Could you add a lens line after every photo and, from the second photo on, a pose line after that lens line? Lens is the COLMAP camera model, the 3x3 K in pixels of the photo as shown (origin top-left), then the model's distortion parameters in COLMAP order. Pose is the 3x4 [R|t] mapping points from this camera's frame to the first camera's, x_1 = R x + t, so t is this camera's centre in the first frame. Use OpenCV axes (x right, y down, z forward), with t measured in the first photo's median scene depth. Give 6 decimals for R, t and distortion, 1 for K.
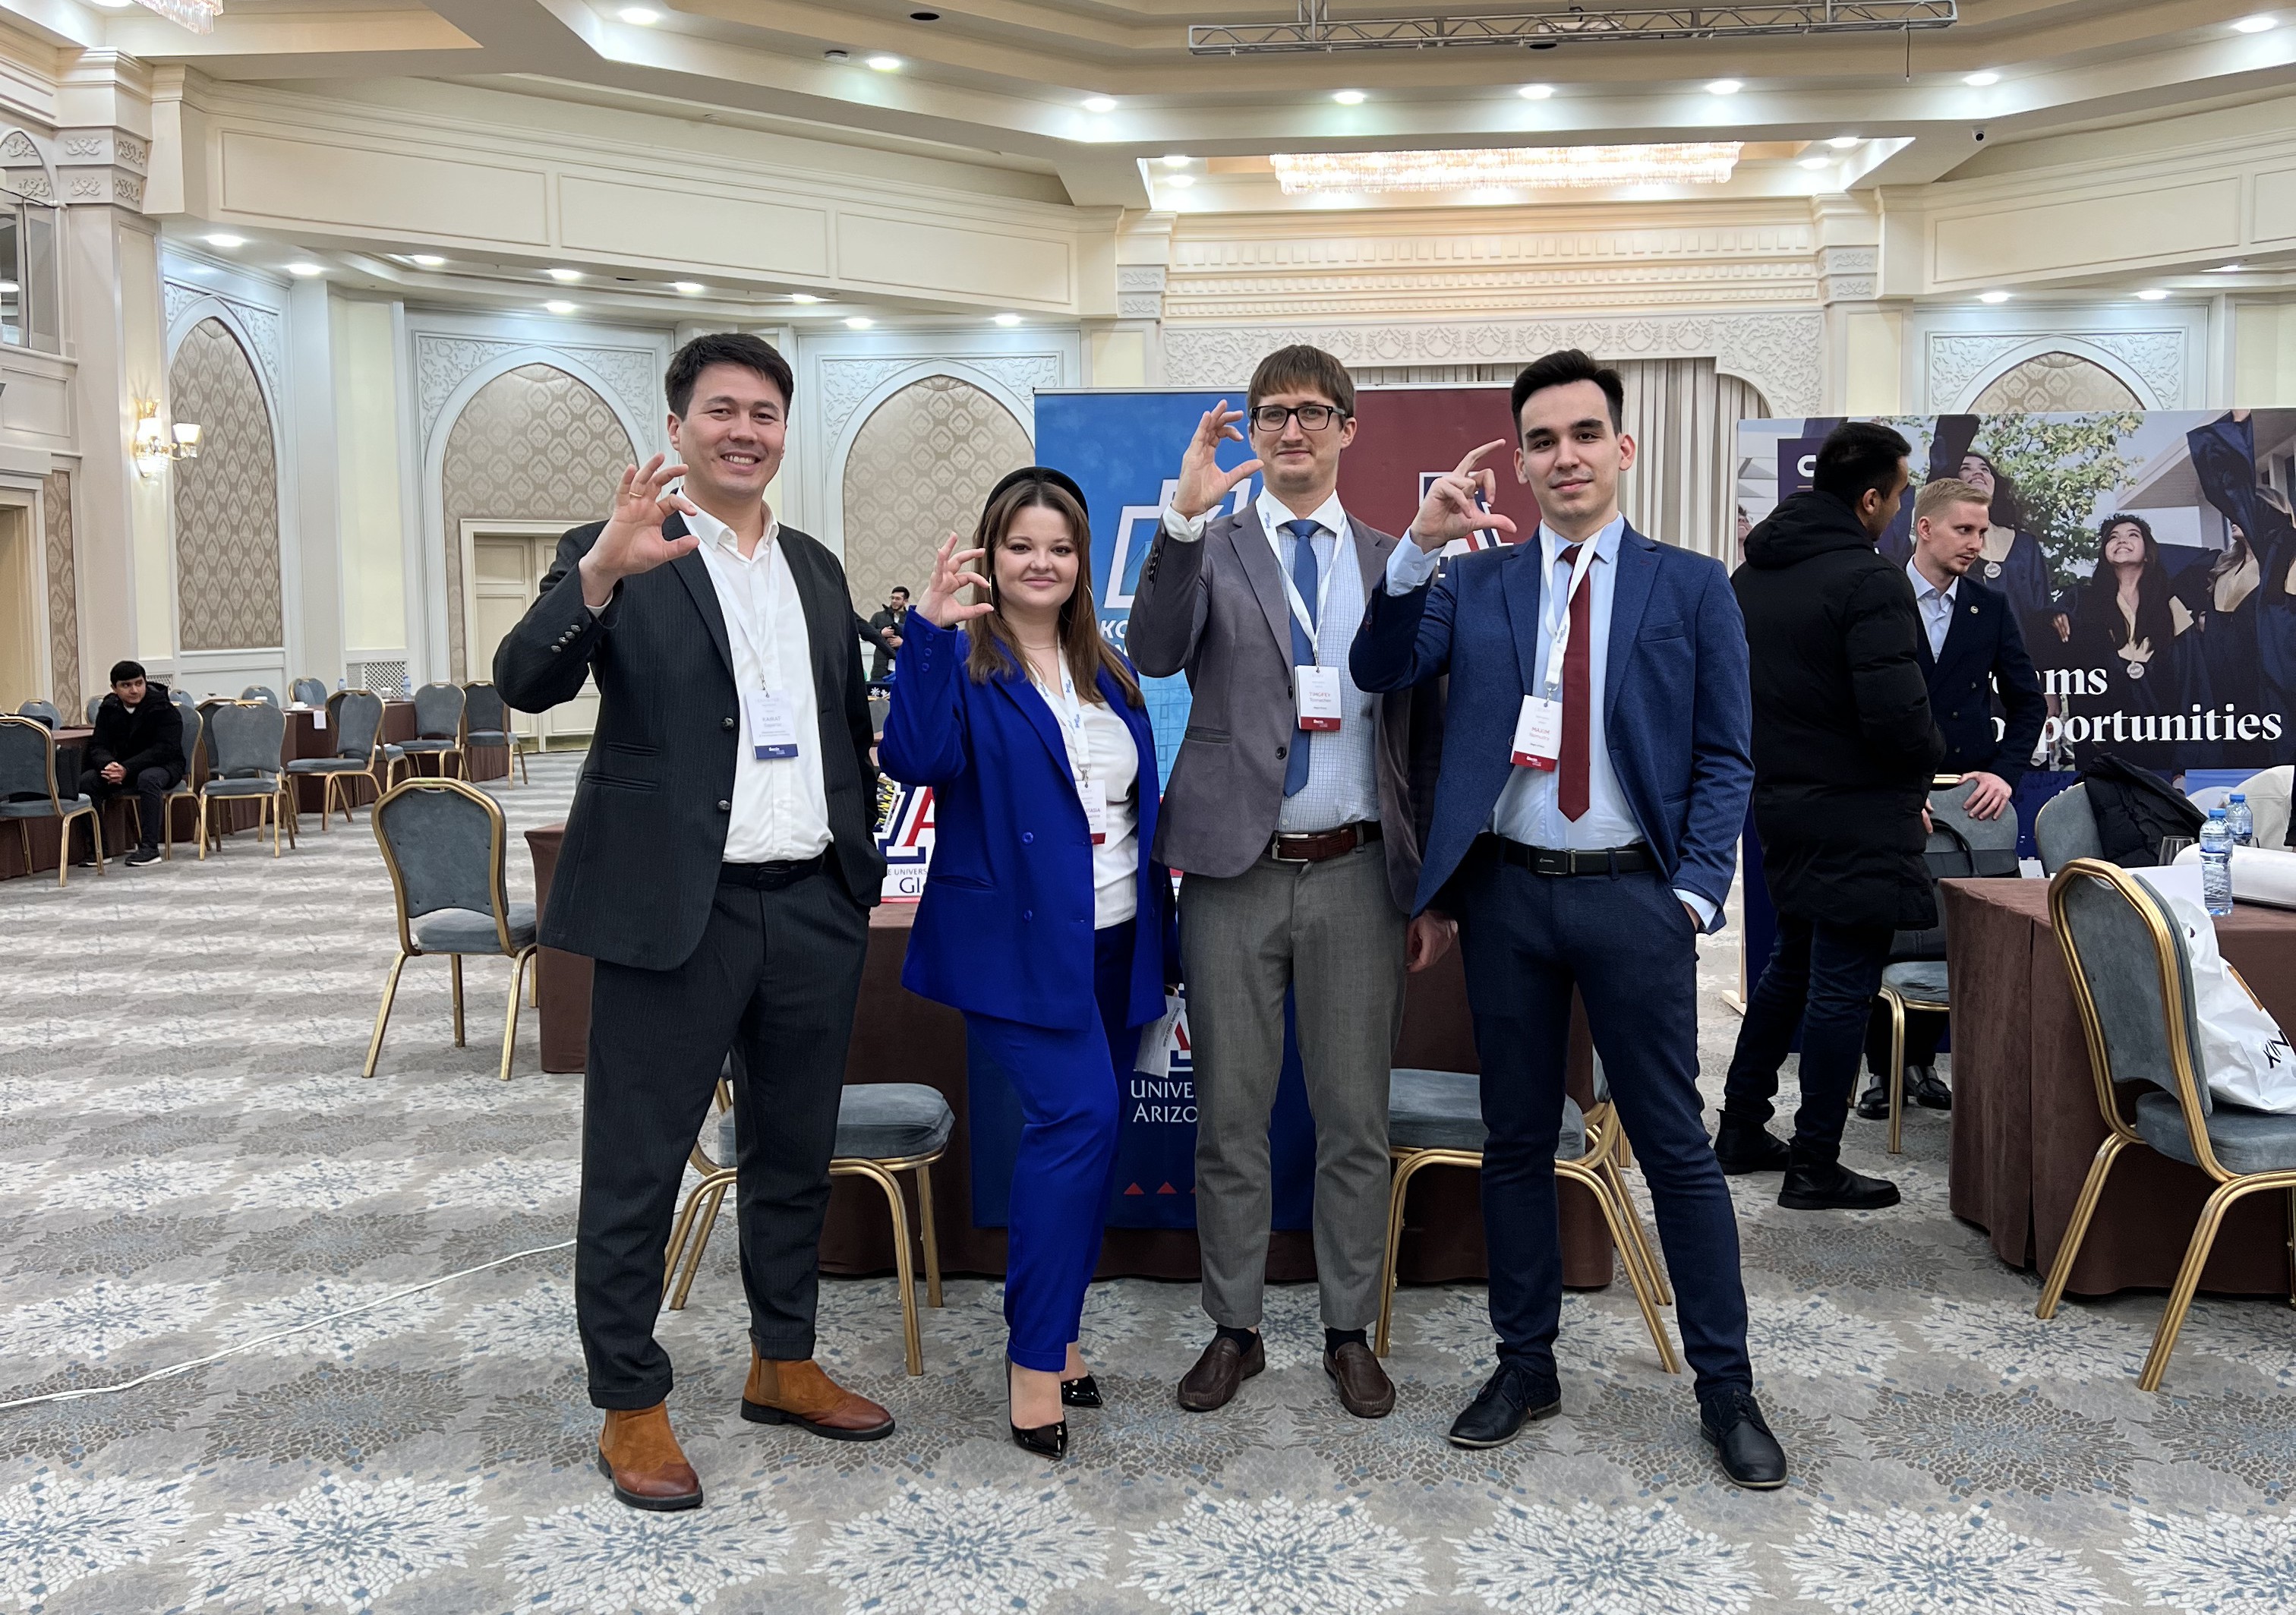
lens RADIAL K [[2334.4, 0, 1145.9], [0, 2334.4, 800.7], [0, 0, 1]] dist [-0.015723, 0.000000]
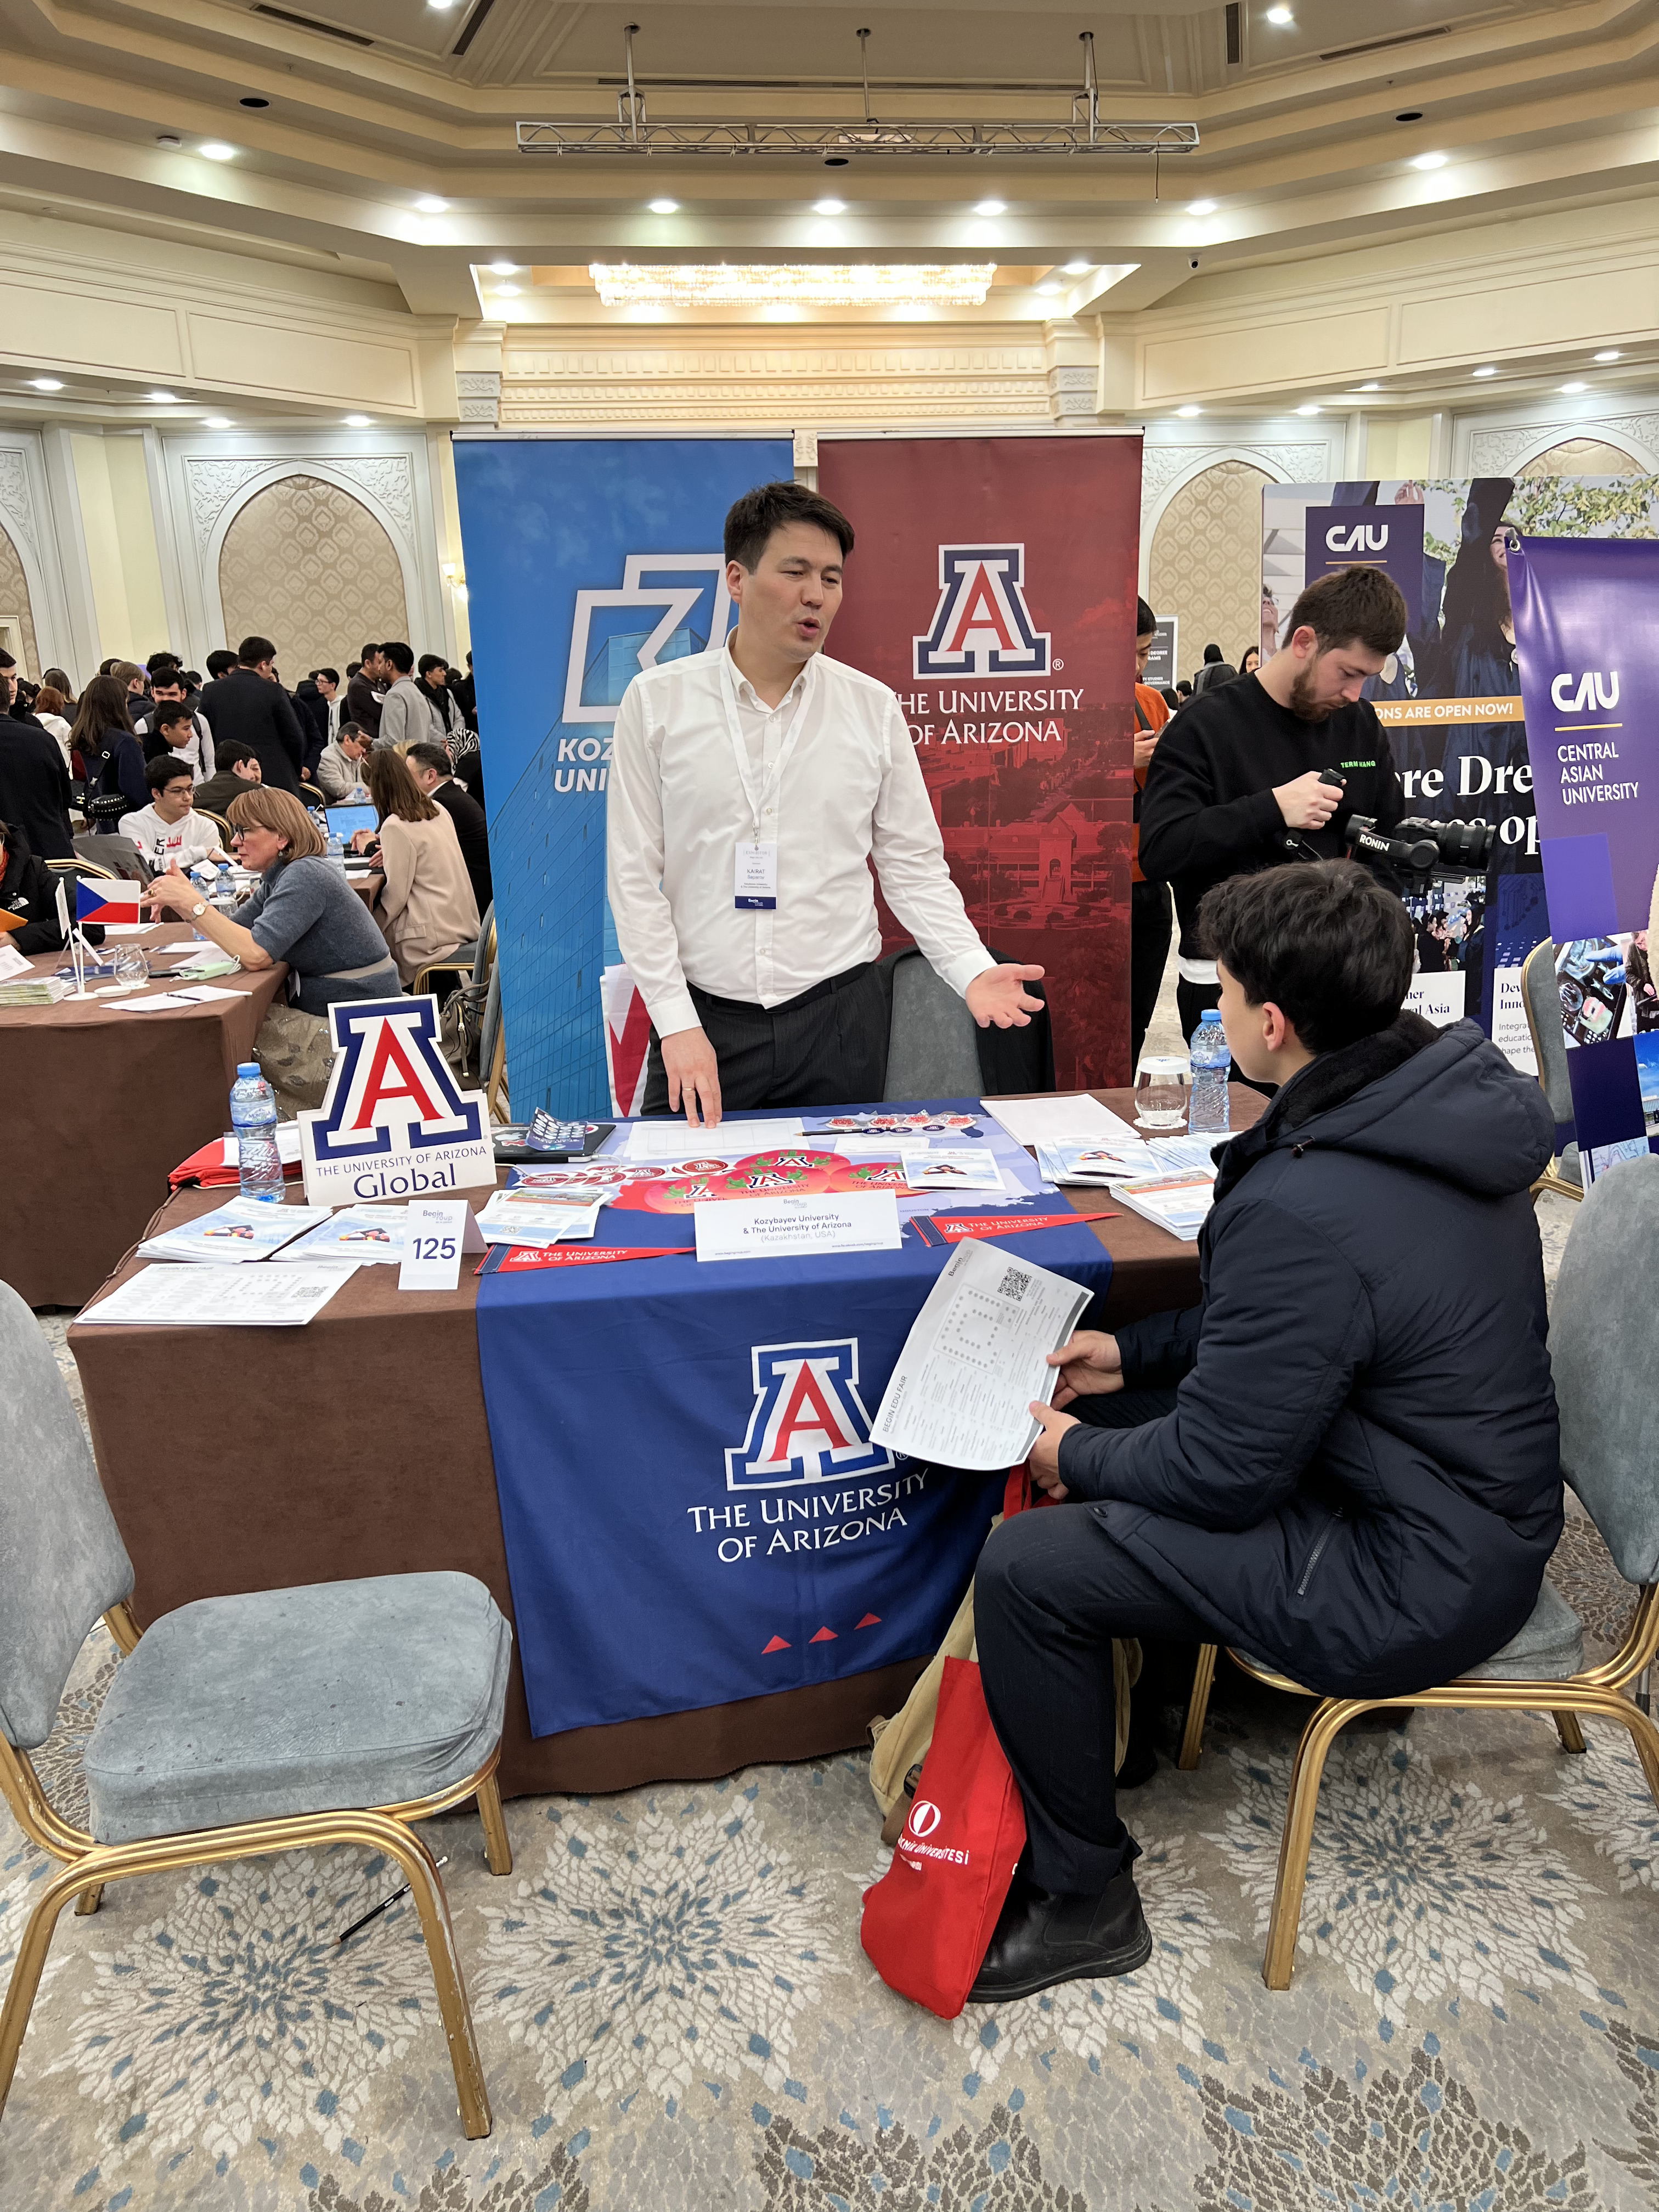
lens RADIAL K [[1659.8, 0, 837.2], [0, 1659.8, 1129.5], [0, 0, 1]] dist [0.027352, -0.040925]
pose [[0.978110, -0.070771, 0.195684, -0.017585], [0.033728, 0.981873, 0.186517, -0.017795], [-0.205337, -0.175834, 0.962766, 0.147147]]
